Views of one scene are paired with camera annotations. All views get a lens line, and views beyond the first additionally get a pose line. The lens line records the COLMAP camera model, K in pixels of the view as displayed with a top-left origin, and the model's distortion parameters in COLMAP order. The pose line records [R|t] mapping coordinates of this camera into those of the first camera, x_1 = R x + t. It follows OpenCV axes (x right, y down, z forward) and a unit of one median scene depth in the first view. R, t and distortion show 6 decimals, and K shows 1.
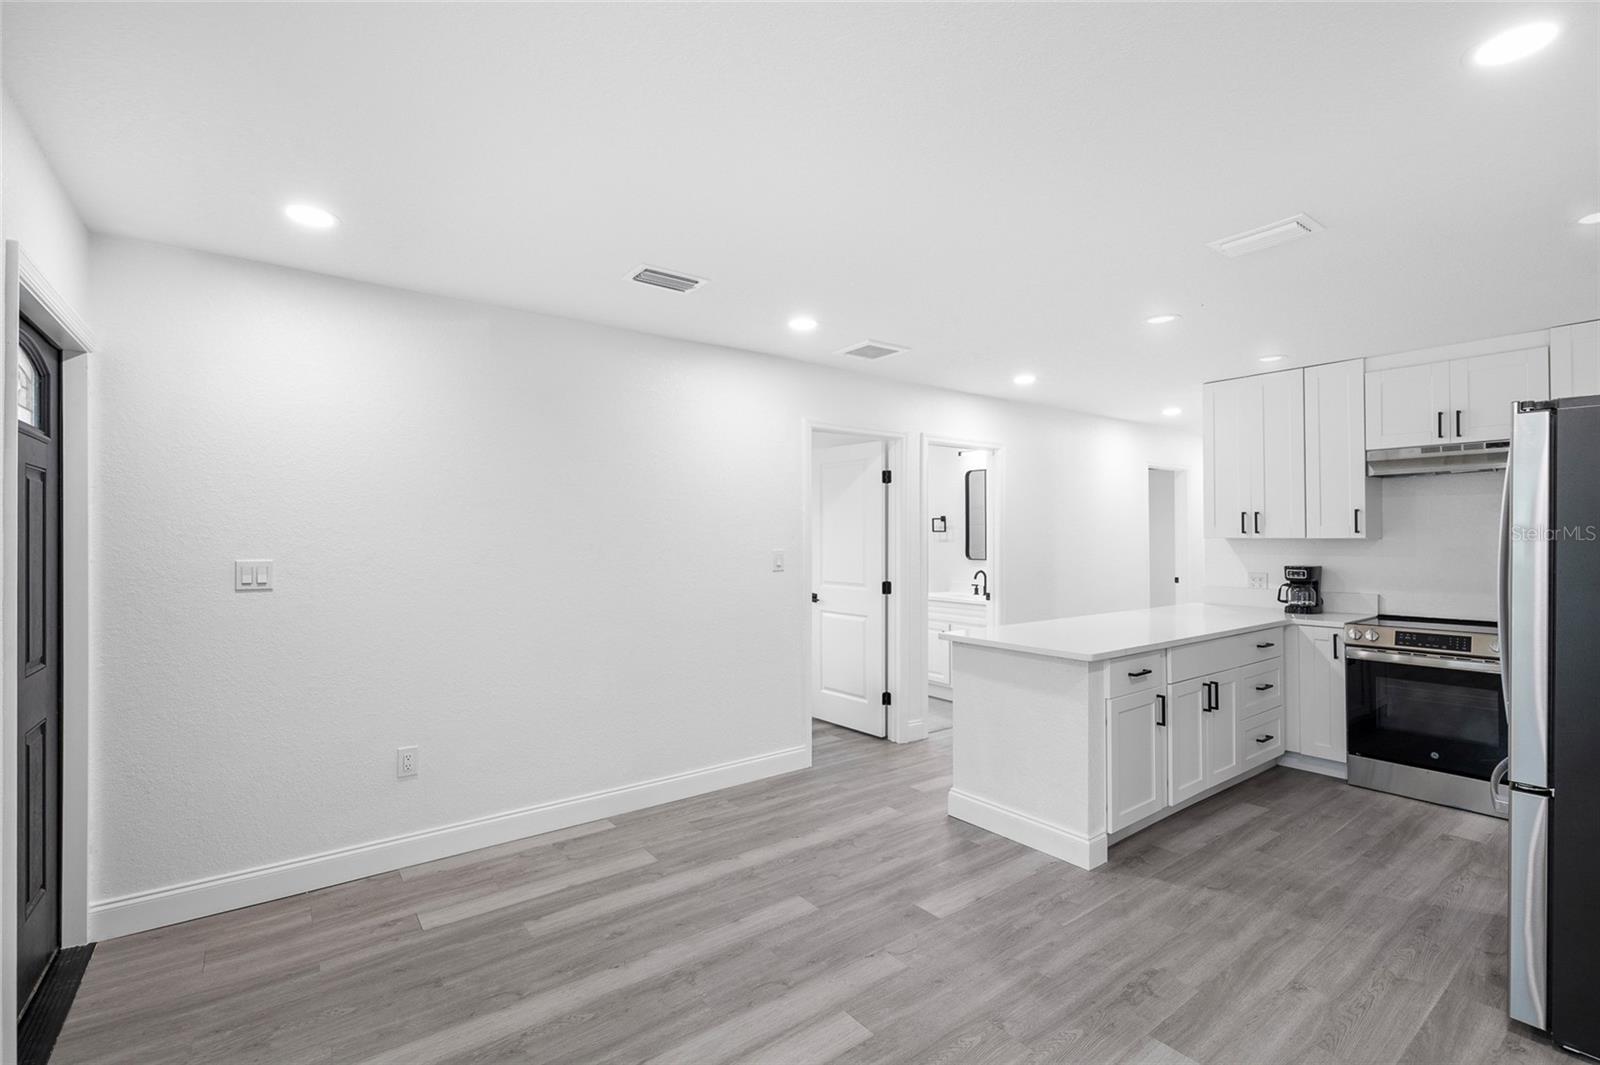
lens RADIAL K [[720.5, 0, 806.1], [0, 720.5, 523.1], [0, 0, 1]] dist [-0.006430, 0.002063]
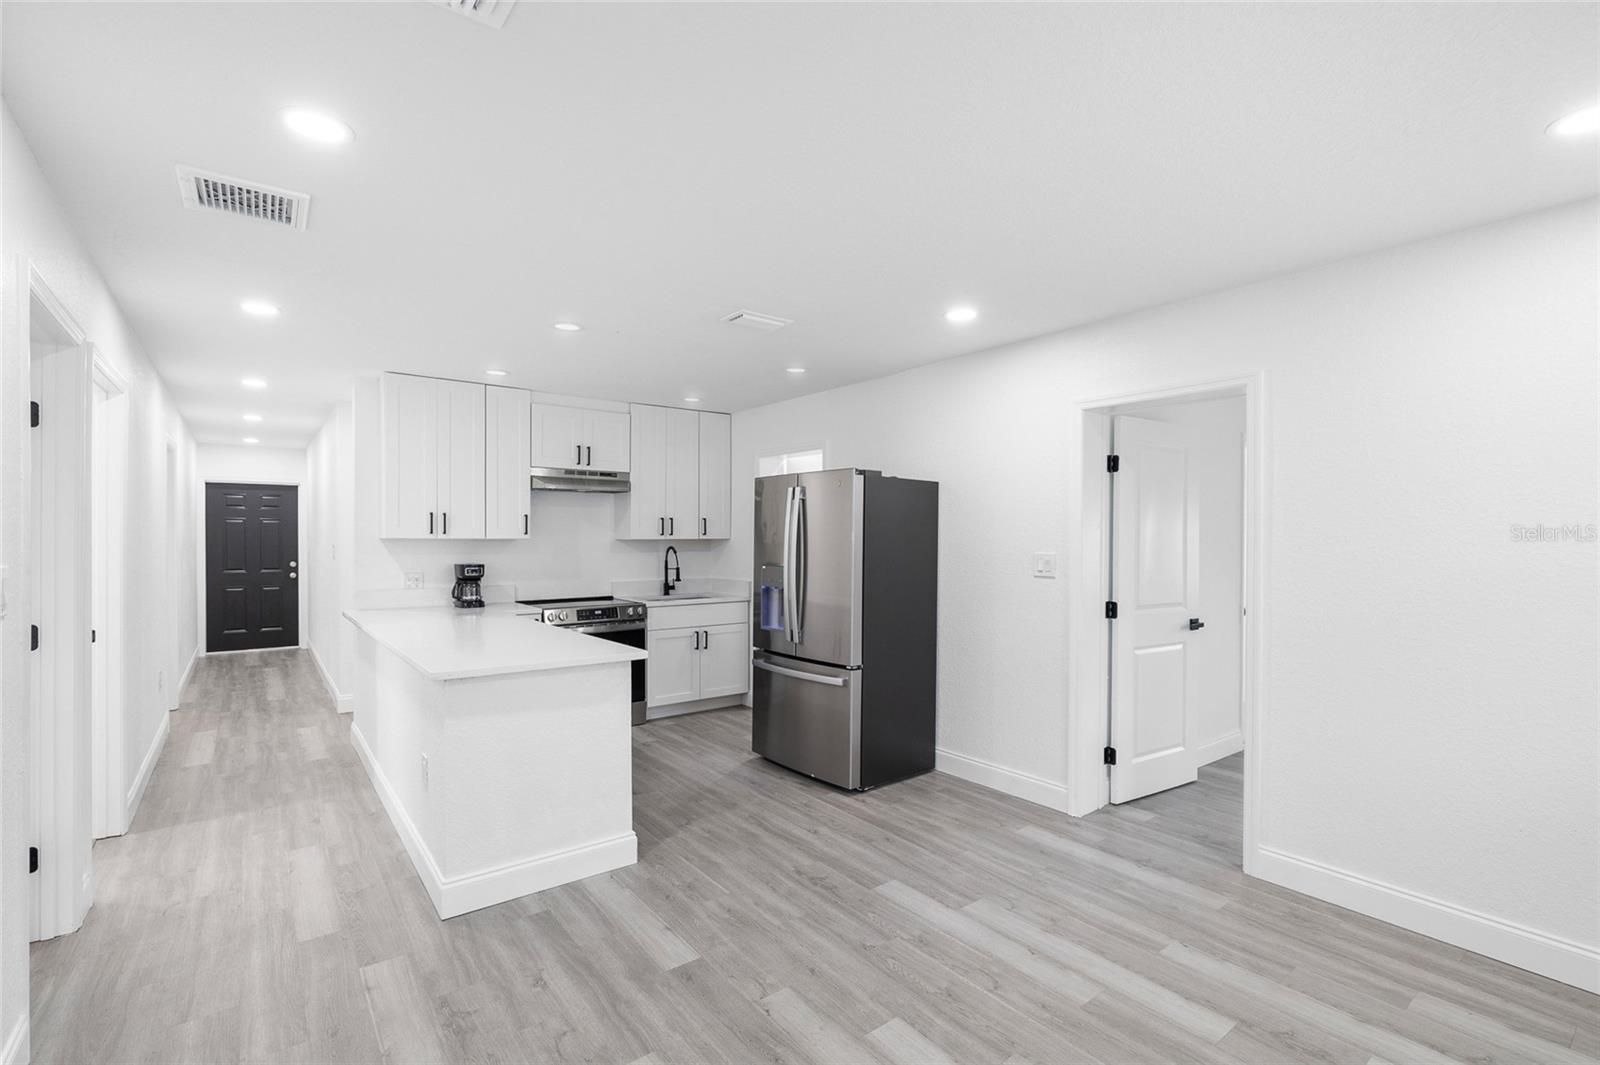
lens RADIAL K [[720.5, 0, 803.9], [0, 720.5, 541.7], [0, 0, 1]] dist [-0.006430, 0.002063]
pose [[-0.008038, -0.003781, 0.999961, -0.667944], [-0.022576, 0.999739, 0.003599, 0.016496], [-0.999713, -0.022546, -0.008121, 0.821405]]
